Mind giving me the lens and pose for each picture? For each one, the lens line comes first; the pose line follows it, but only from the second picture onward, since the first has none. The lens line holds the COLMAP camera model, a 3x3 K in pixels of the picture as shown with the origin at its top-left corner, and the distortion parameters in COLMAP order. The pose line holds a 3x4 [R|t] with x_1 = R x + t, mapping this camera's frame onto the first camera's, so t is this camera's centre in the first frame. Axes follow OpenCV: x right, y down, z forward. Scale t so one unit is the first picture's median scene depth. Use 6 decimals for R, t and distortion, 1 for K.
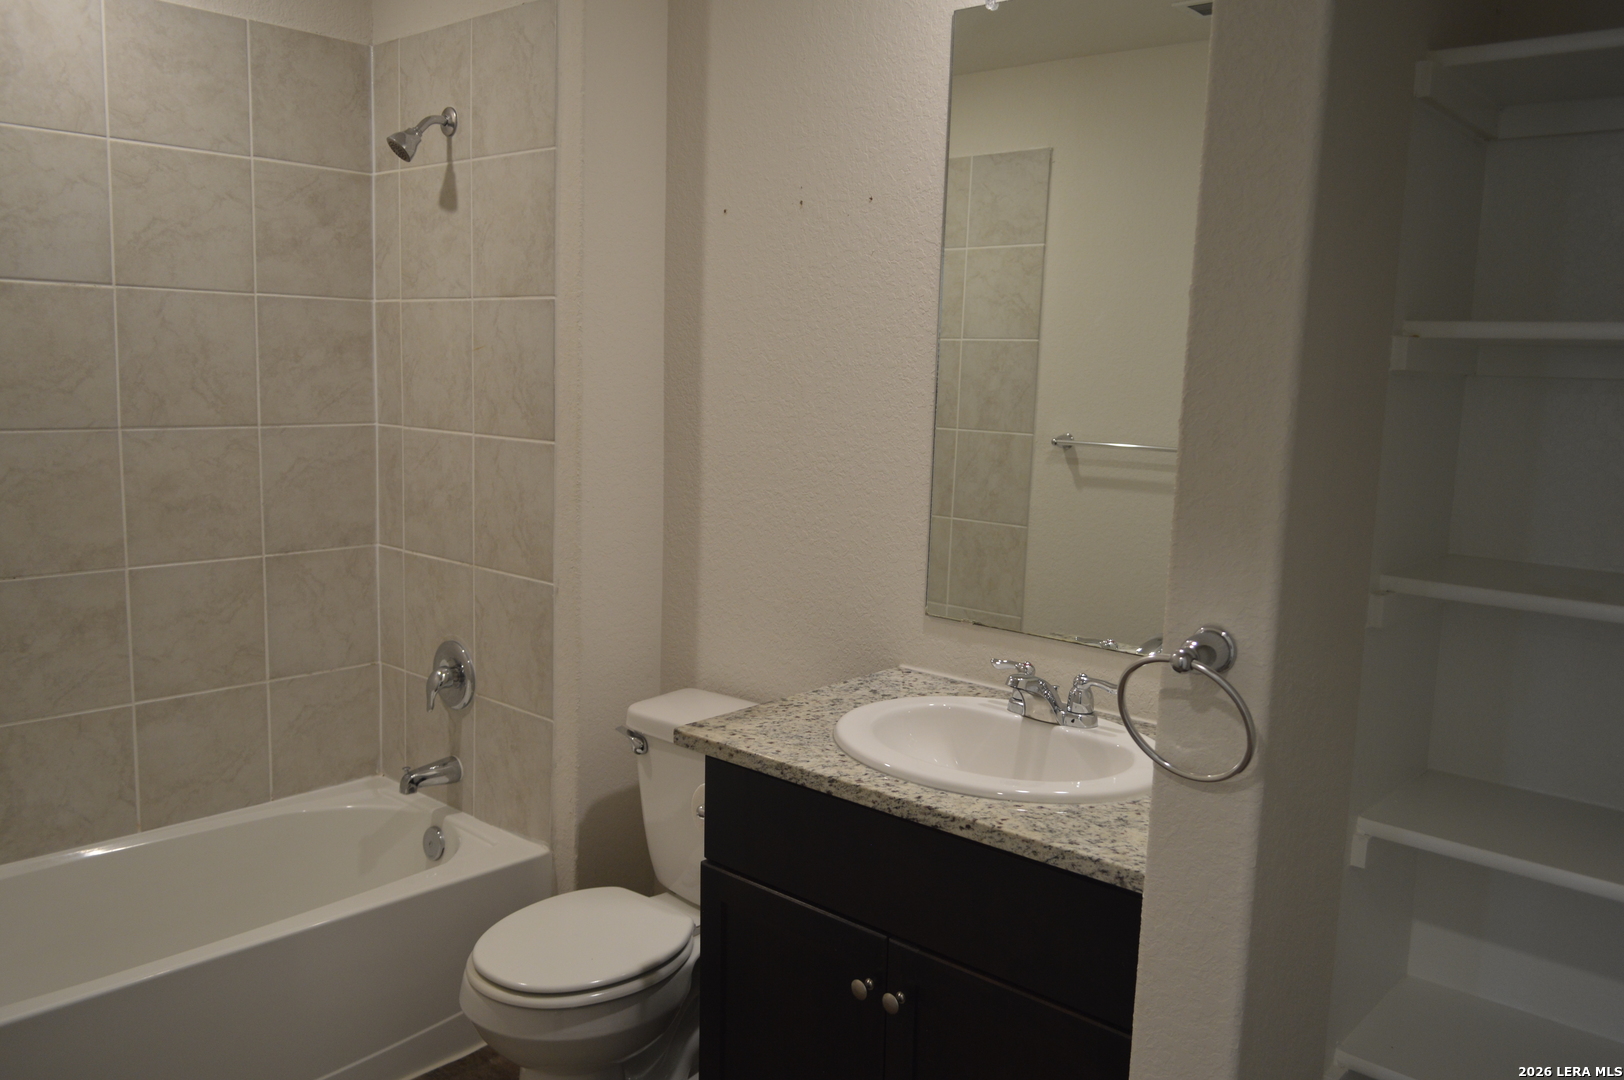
lens RADIAL K [[1280.9, 0, 821.3], [0, 1280.9, 542.3], [0, 0, 1]] dist [-0.014349, 0.007465]
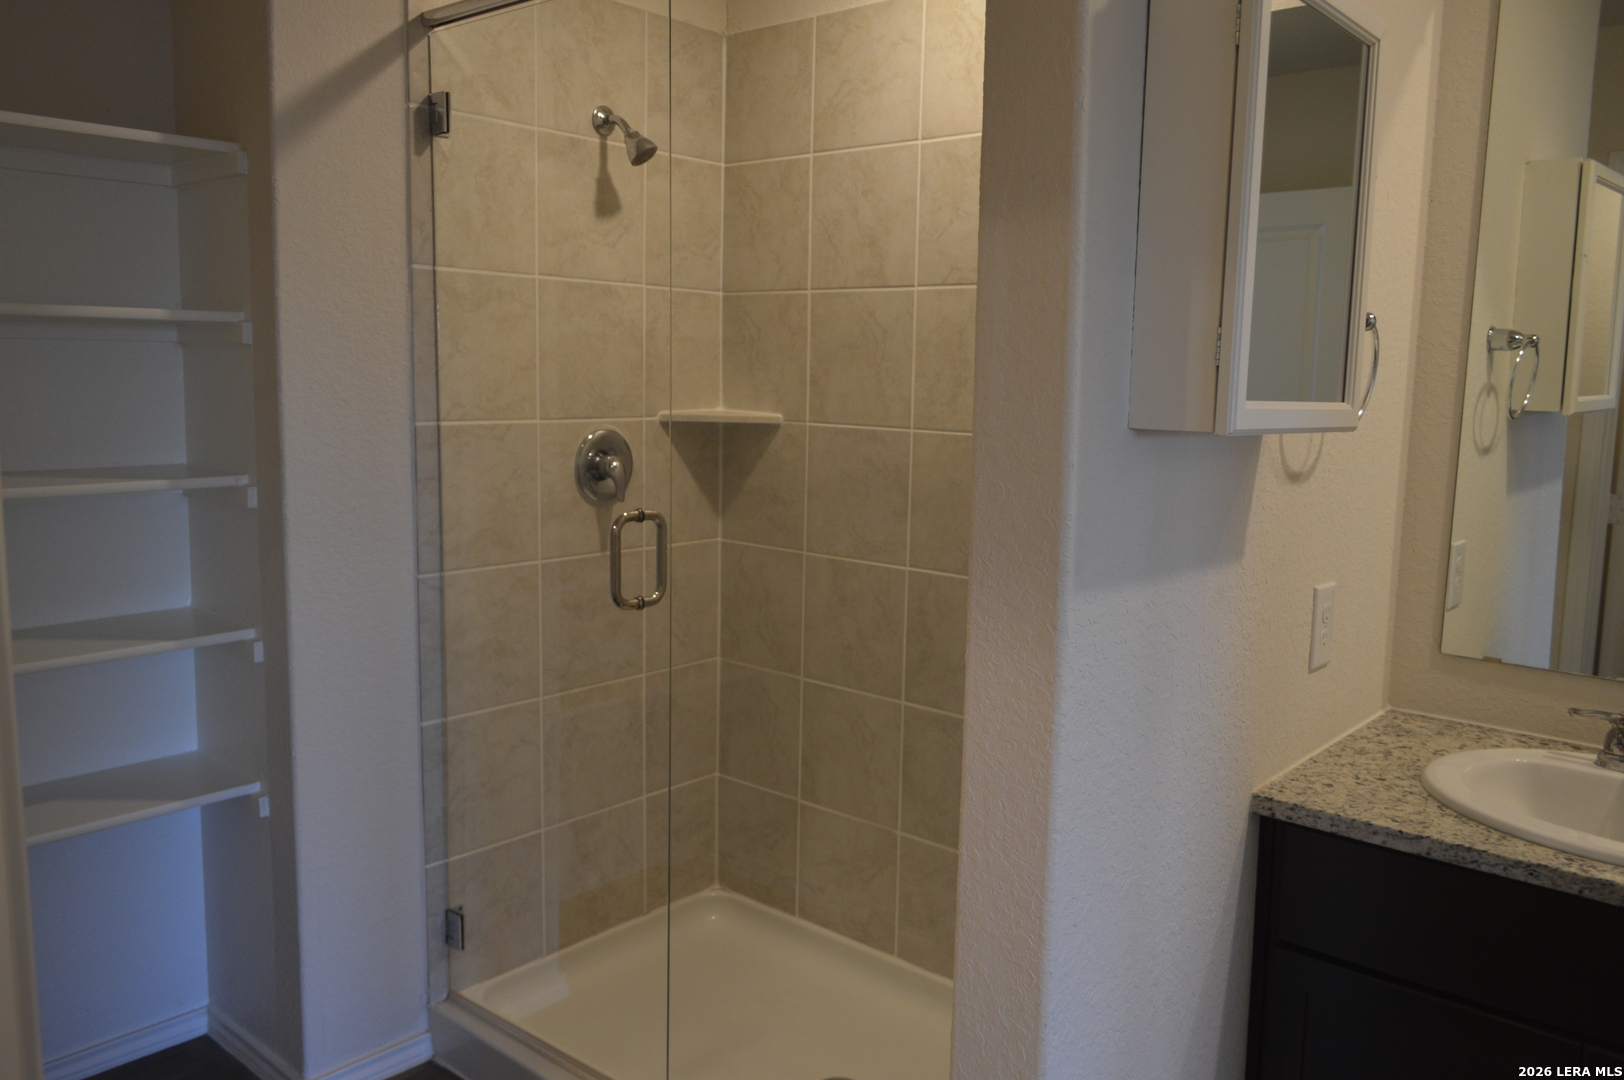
lens RADIAL K [[1280.9, 0, 806.9], [0, 1280.9, 535.9], [0, 0, 1]] dist [-0.014349, 0.007465]
pose [[0.999644, -0.019894, 0.017785, -0.433743], [0.020064, 0.999754, -0.009436, -0.031887], [-0.017593, 0.009790, 0.999797, 0.140346]]
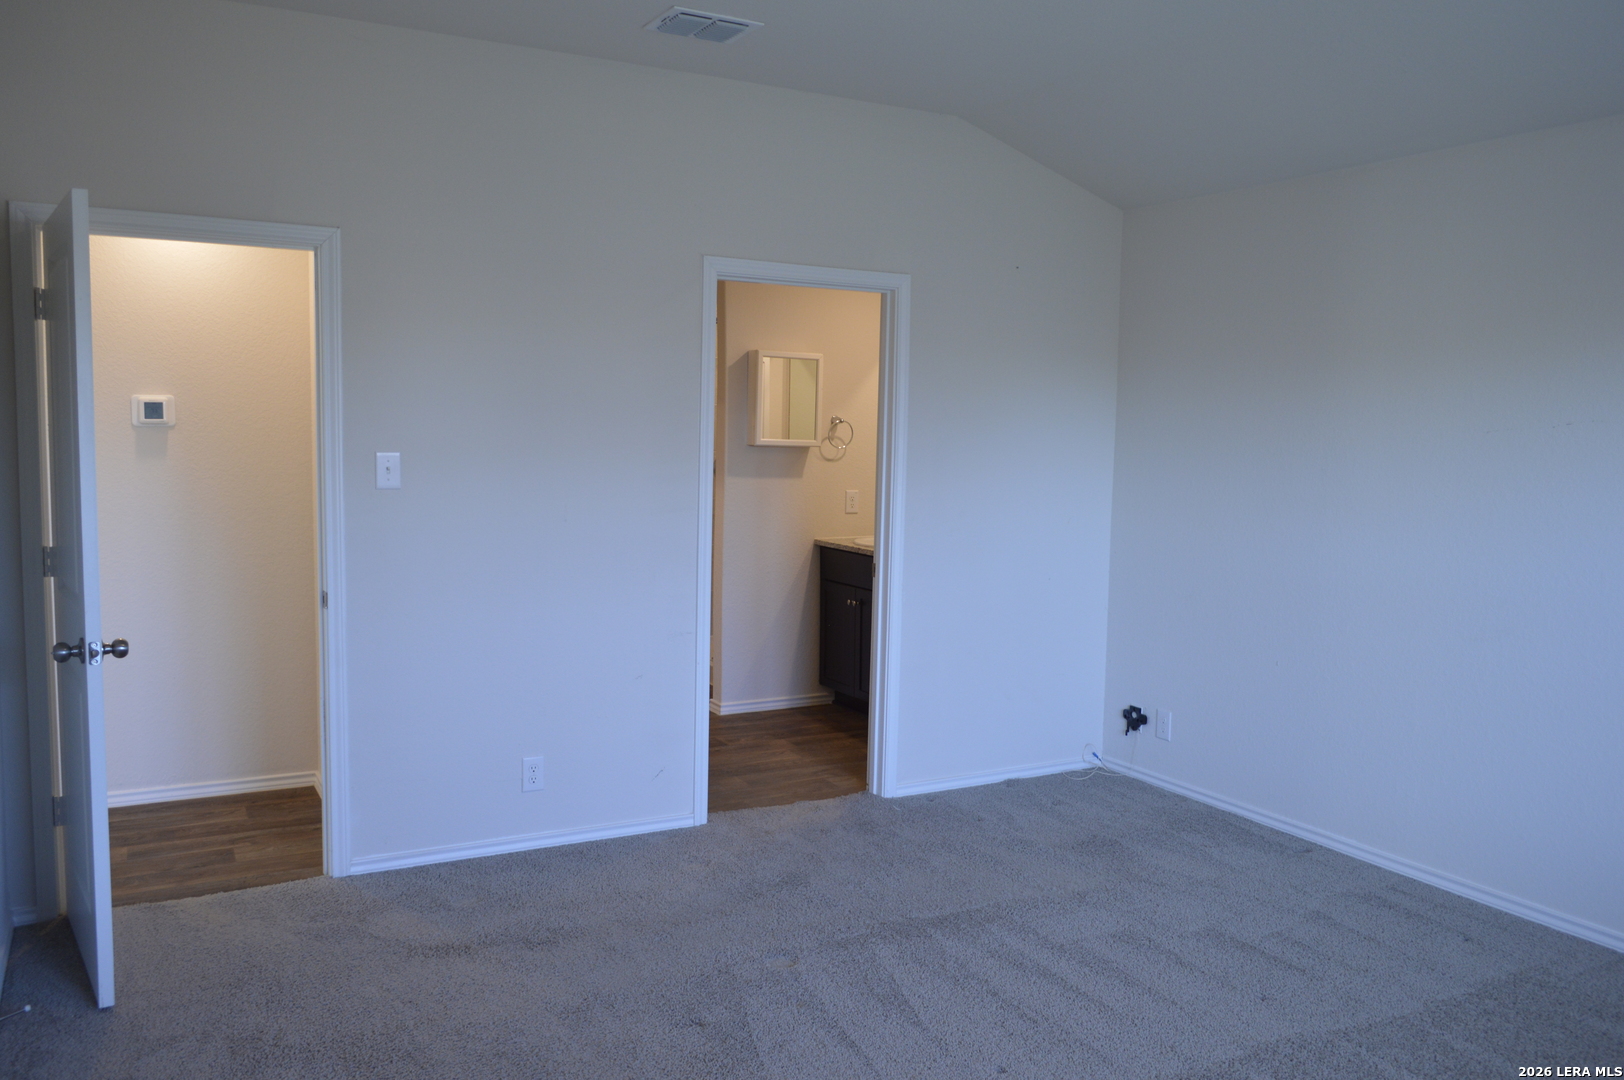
lens RADIAL K [[1280.9, 0, 815.5], [0, 1280.9, 542.5], [0, 0, 1]] dist [-0.014349, 0.007465]
pose [[0.948667, 0.008517, -0.316162, 1.041405], [-0.027734, 0.998027, -0.056333, 0.368012], [0.315059, 0.062210, 0.947031, -2.419927]]
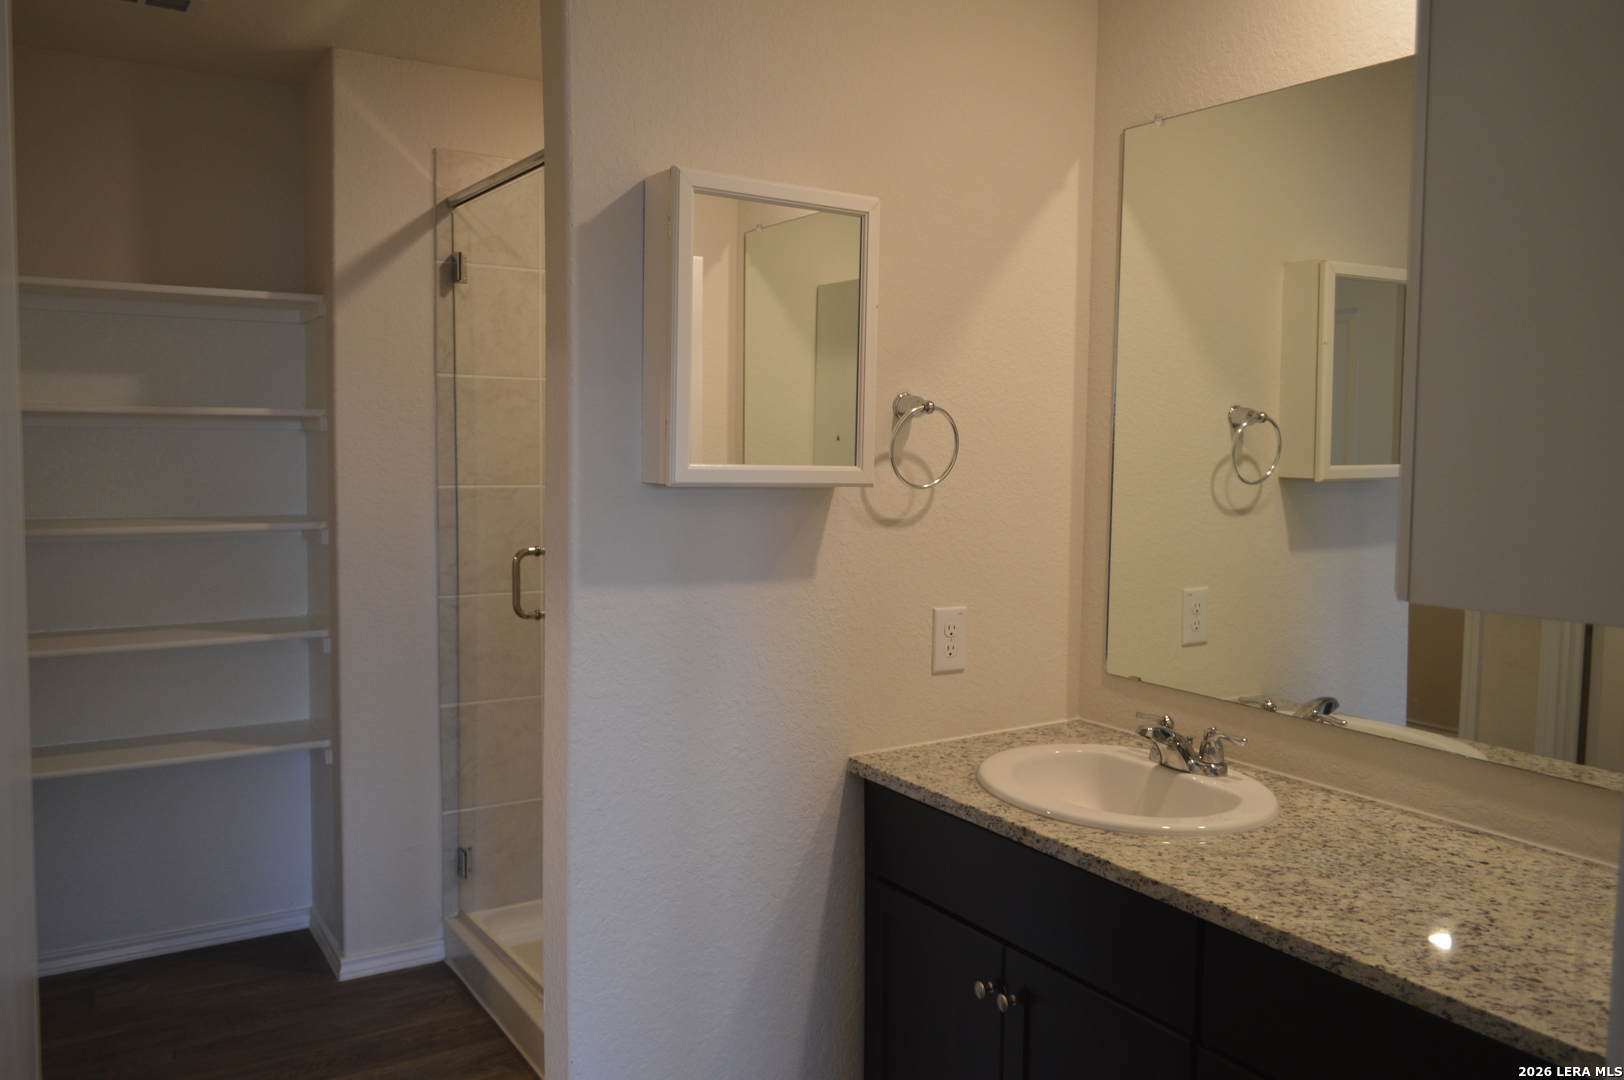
lens RADIAL K [[1280.9, 0, 804.9], [0, 1280.9, 536.3], [0, 0, 1]] dist [-0.014349, 0.007465]
pose [[0.964610, -0.005476, -0.263624, 0.157844], [-0.013840, 0.997355, -0.071359, 0.024441], [0.263317, 0.072483, 0.961982, -0.146053]]
